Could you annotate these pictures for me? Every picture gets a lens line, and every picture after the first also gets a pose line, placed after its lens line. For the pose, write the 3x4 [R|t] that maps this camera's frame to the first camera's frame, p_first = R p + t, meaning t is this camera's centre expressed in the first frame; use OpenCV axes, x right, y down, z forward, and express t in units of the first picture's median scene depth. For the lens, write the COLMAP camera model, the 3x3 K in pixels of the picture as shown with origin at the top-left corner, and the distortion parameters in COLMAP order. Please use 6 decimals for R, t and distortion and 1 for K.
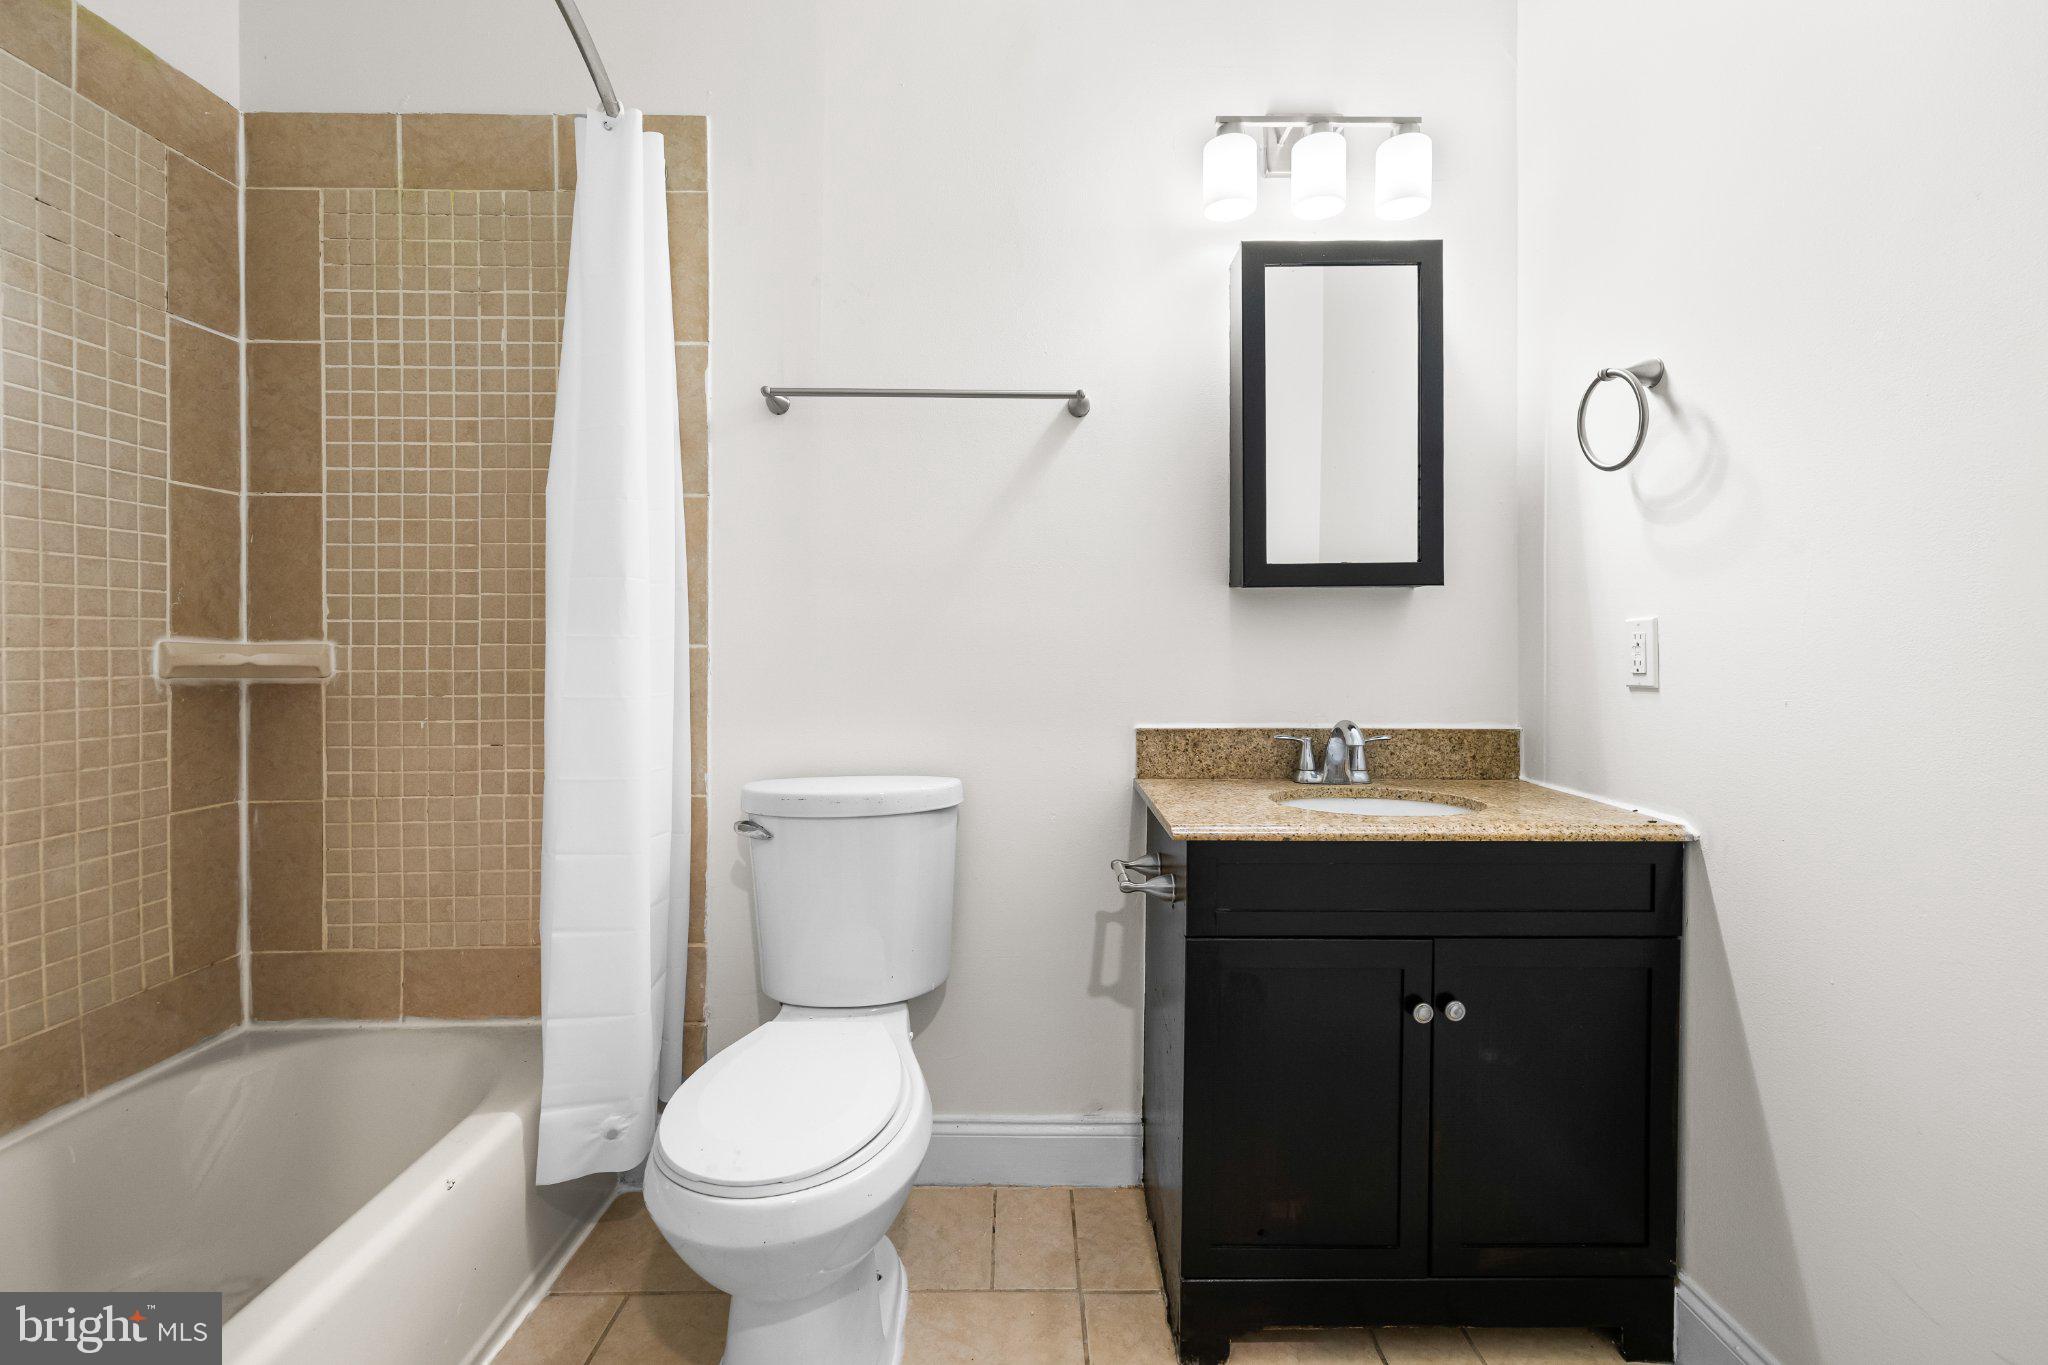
lens RADIAL K [[887.6, 0, 1049.4], [0, 887.6, 654.8], [0, 0, 1]] dist [0.002284, 0.000182]
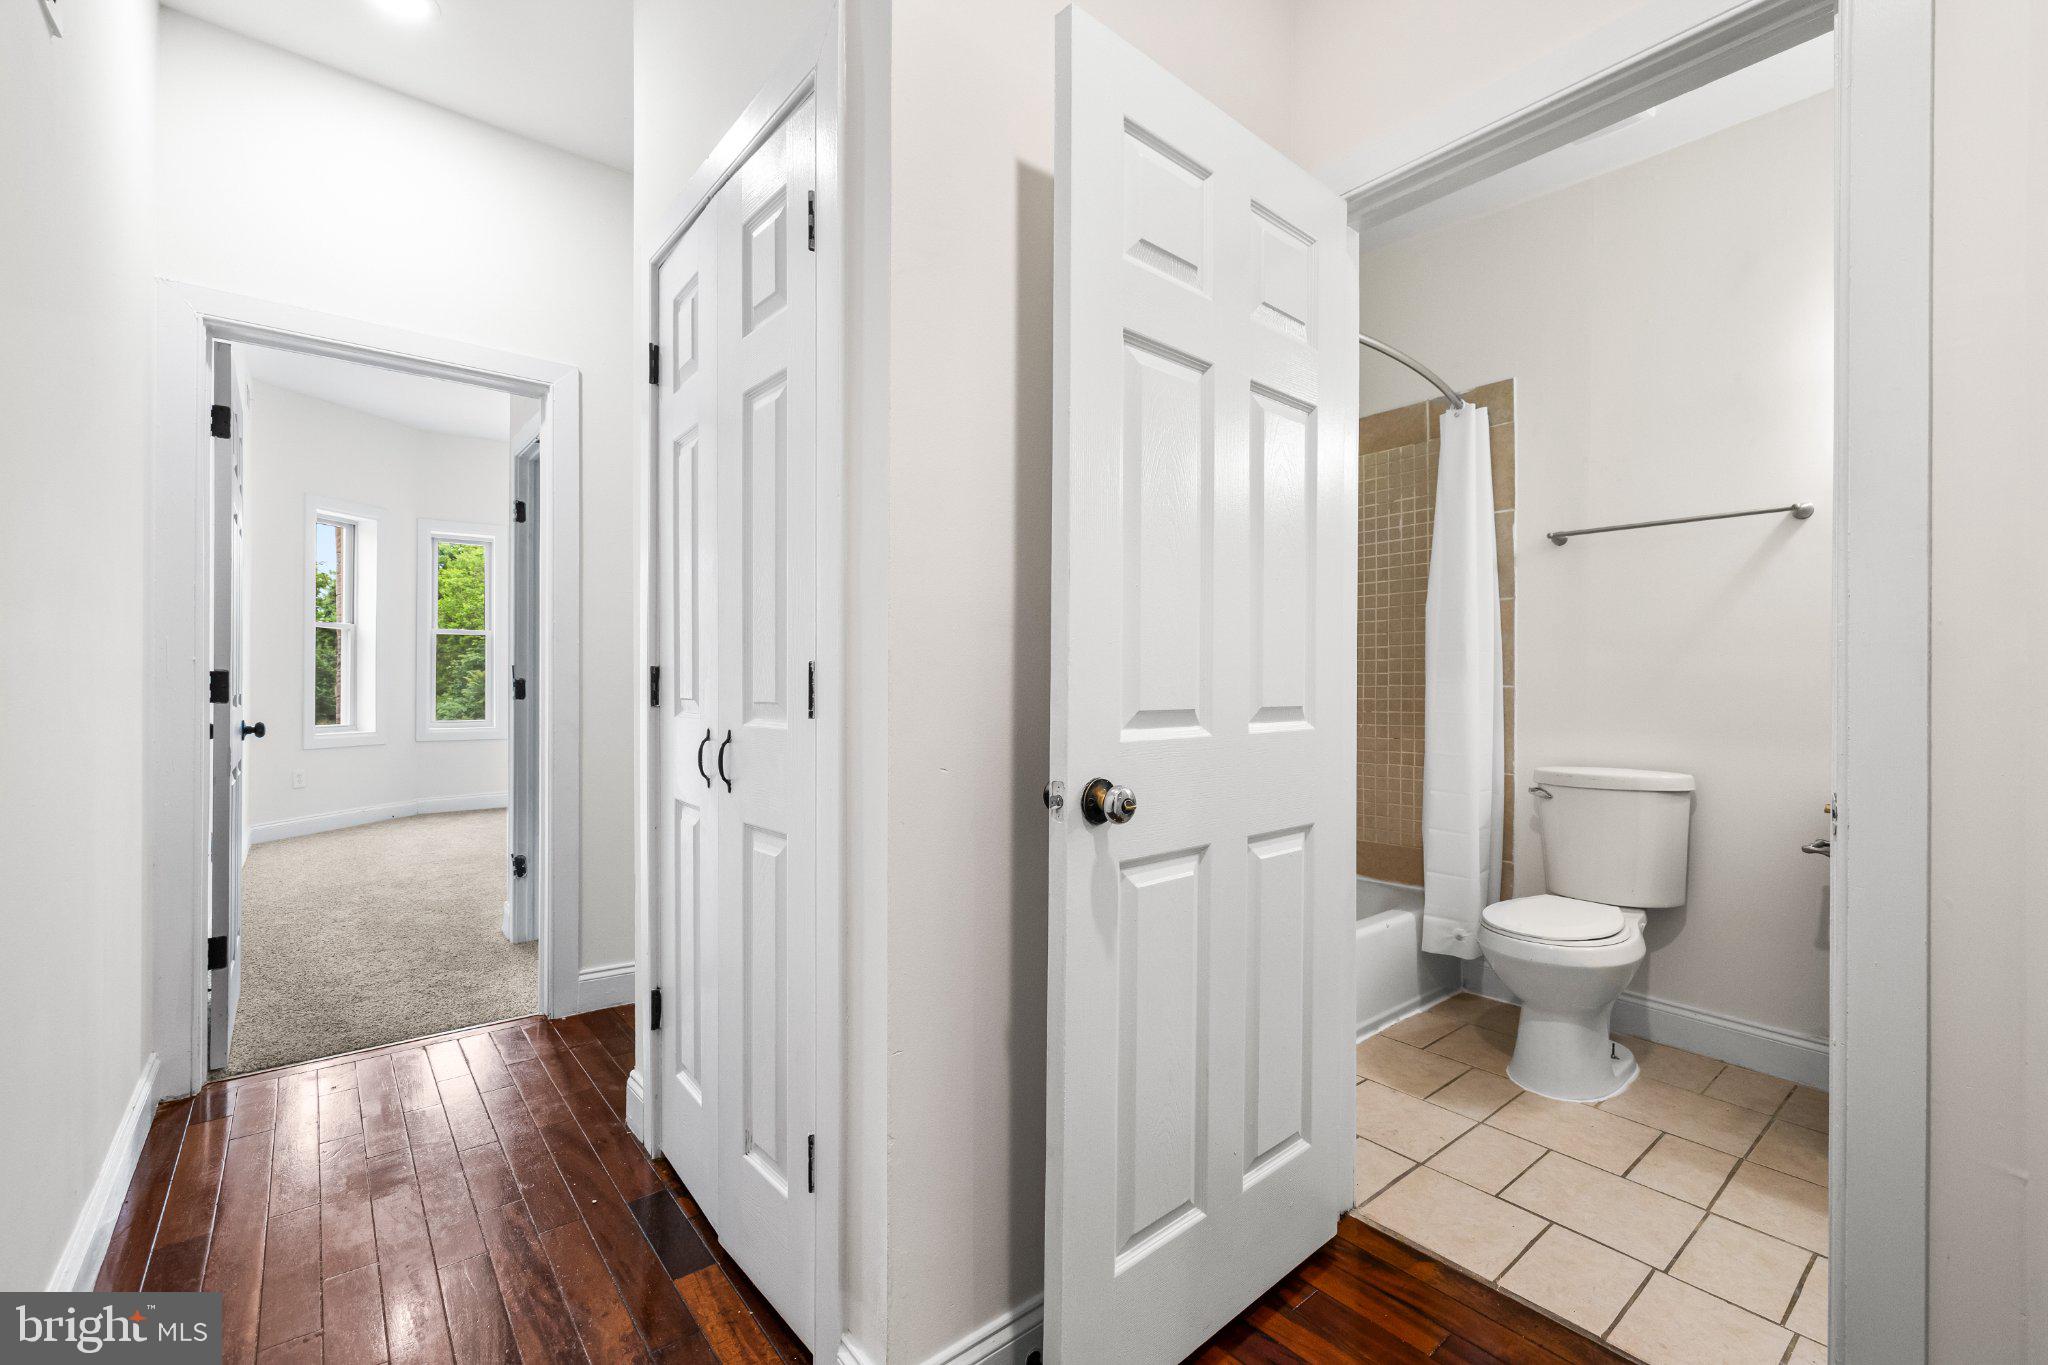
lens RADIAL K [[862.1, 0, 1028.4], [0, 862.1, 674.7], [0, 0, 1]] dist [0.002191, -0.000063]
pose [[0.612800, -0.010504, -0.790168, 0.353254], [-0.011544, 0.999686, -0.022242, 0.015948], [0.790154, 0.022751, 0.612486, -0.754526]]
